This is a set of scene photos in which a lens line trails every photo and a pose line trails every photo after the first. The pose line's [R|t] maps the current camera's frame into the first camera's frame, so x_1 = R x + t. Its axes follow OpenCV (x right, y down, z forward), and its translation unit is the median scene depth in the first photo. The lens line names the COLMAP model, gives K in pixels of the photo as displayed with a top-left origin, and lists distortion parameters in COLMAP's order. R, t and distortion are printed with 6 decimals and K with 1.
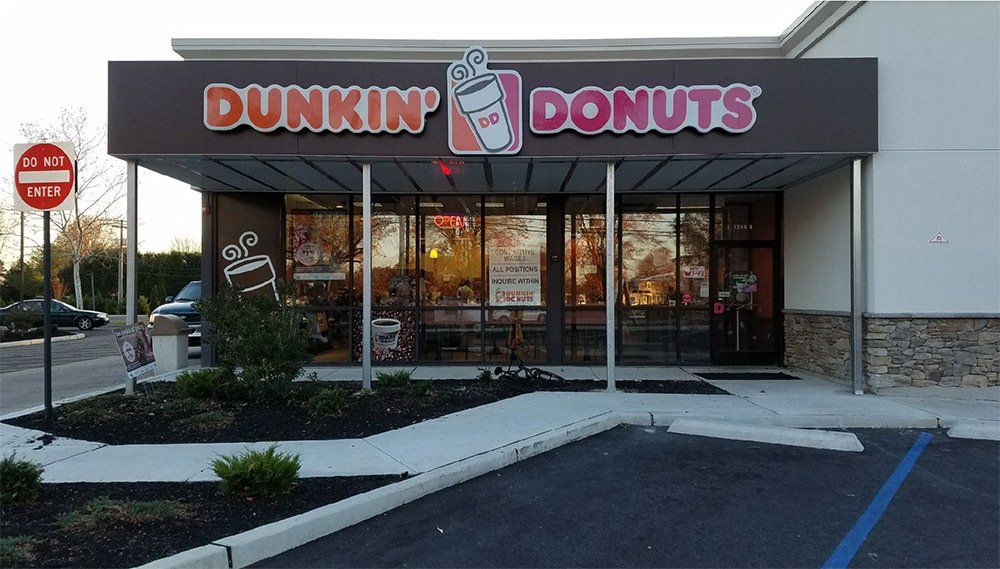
lens RADIAL K [[795.2, 0, 501.5], [0, 795.2, 309.3], [0, 0, 1]] dist [0.261755, -0.463203]
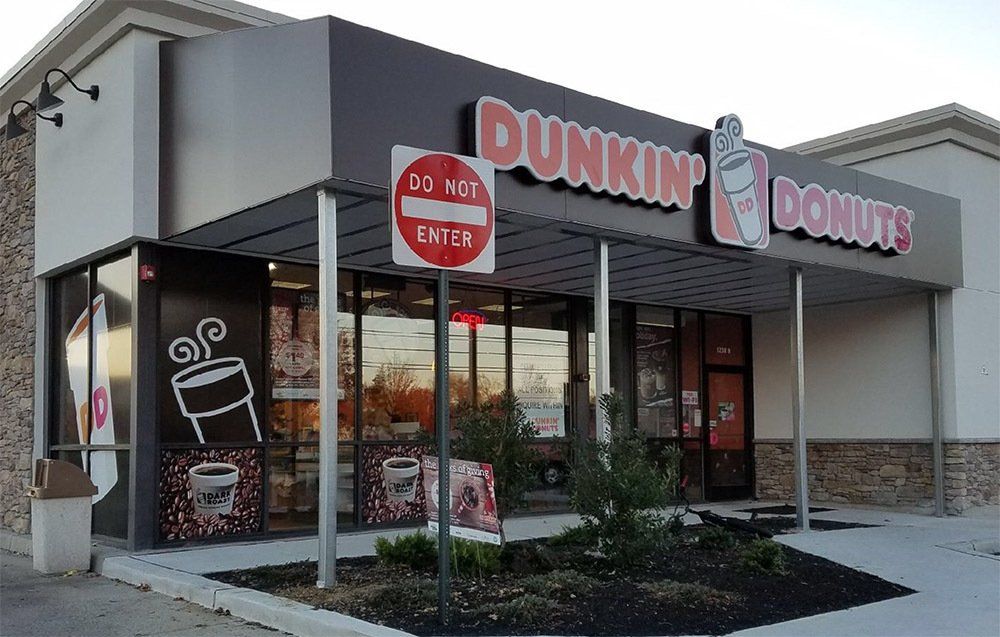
lens RADIAL K [[1032.1, 0, 531.6], [0, 1032.1, 404.4], [0, 0, 1]] dist [0.156894, 0.003602]
pose [[0.743719, 0.014376, 0.668338, -0.881876], [0.018368, 0.998952, -0.041928, 0.007618], [-0.668241, 0.043458, 0.742675, 0.364798]]
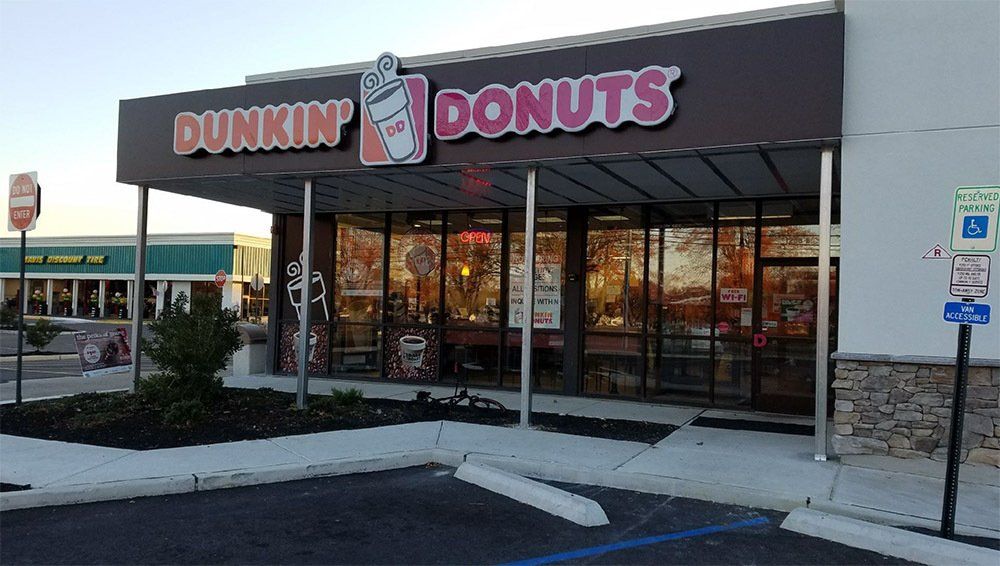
lens RADIAL K [[795.2, 0, 501.5], [0, 795.2, 307.8], [0, 0, 1]] dist [0.261755, -0.463203]
pose [[0.906246, 0.026124, -0.421942, 0.502245], [-0.039061, 0.998994, -0.022045, -0.008079], [0.420941, 0.036460, 0.906355, 0.200016]]
